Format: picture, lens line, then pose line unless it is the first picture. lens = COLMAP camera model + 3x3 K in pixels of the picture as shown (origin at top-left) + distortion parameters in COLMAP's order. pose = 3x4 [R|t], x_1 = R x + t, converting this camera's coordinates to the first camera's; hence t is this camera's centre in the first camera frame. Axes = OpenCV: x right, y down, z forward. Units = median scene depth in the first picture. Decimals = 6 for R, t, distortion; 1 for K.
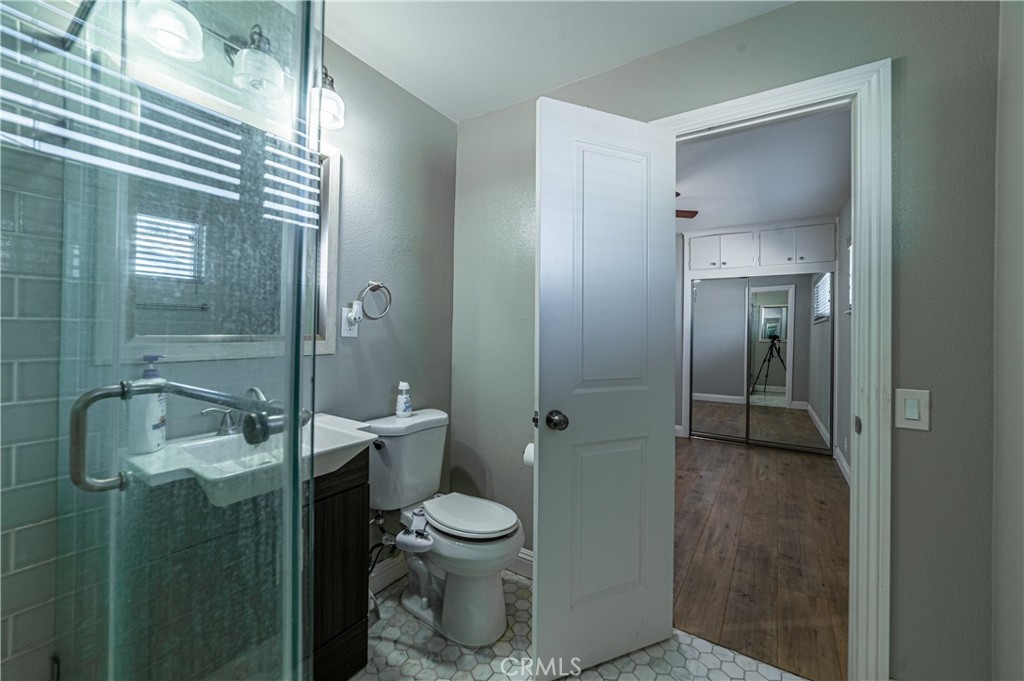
lens RADIAL K [[401.7, 0, 513.4], [0, 401.7, 334.3], [0, 0, 1]] dist [-0.027968, 0.008855]
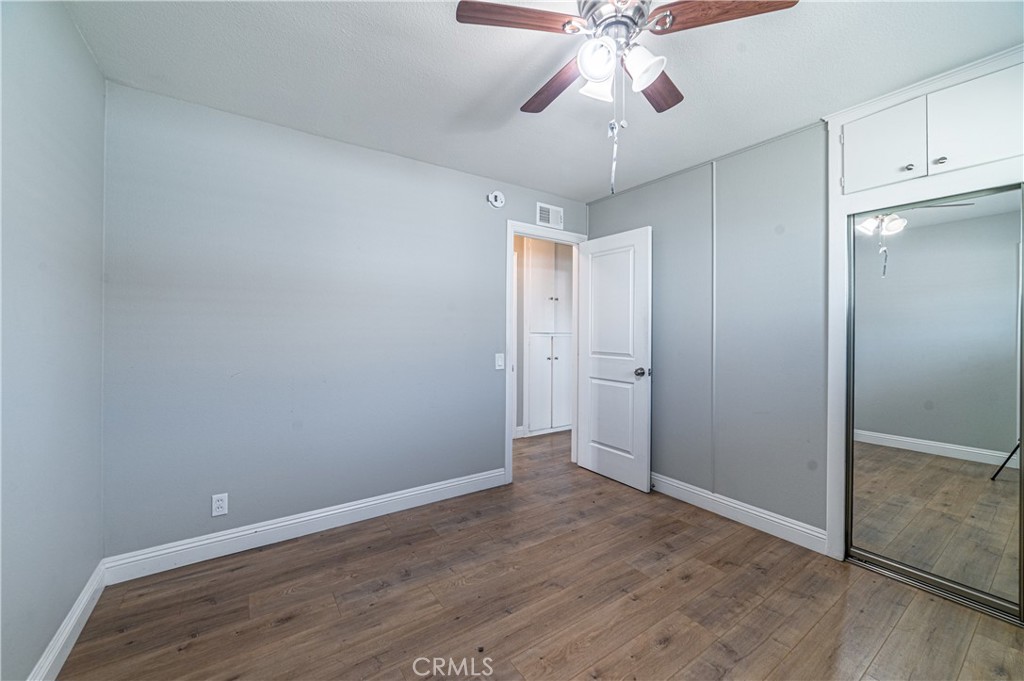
lens RADIAL K [[401.7, 0, 513.4], [0, 401.7, 334.3], [0, 0, 1]] dist [-0.027968, 0.008855]
pose [[0.925660, -0.011741, -0.378175, 0.452917], [0.011469, 0.999930, -0.002972, -0.008615], [0.378183, -0.001586, 0.925730, 0.754337]]
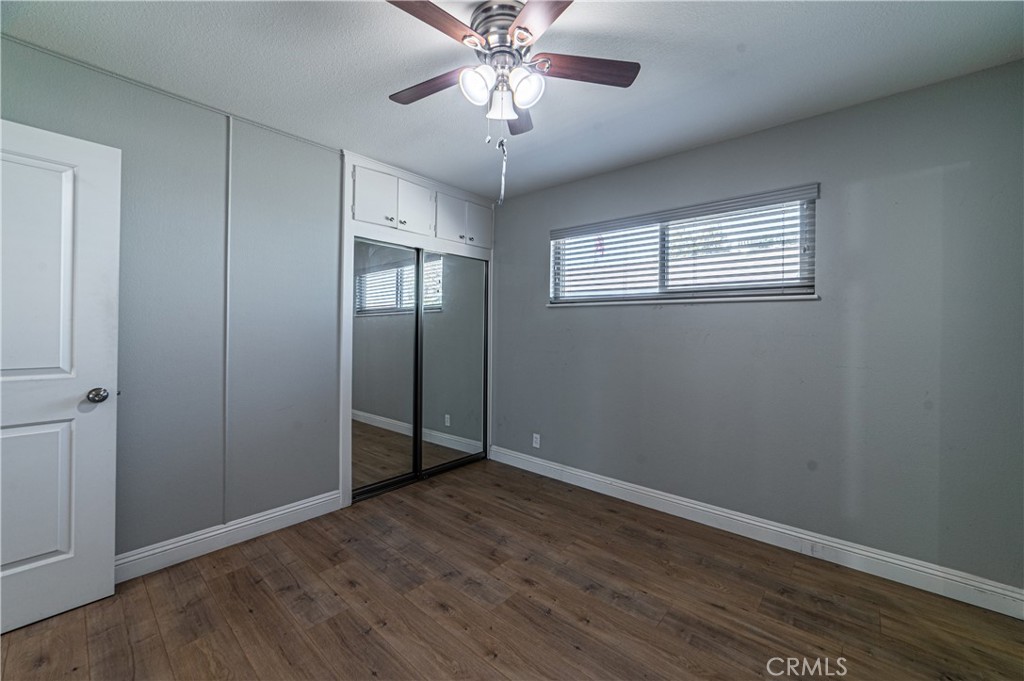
lens RADIAL K [[401.7, 0, 513.4], [0, 401.7, 334.3], [0, 0, 1]] dist [-0.027968, 0.008855]
pose [[0.134733, -0.033364, 0.990320, -0.181016], [-0.002733, 0.999417, 0.034042, -0.024536], [-0.990878, -0.007293, 0.134563, 1.180889]]
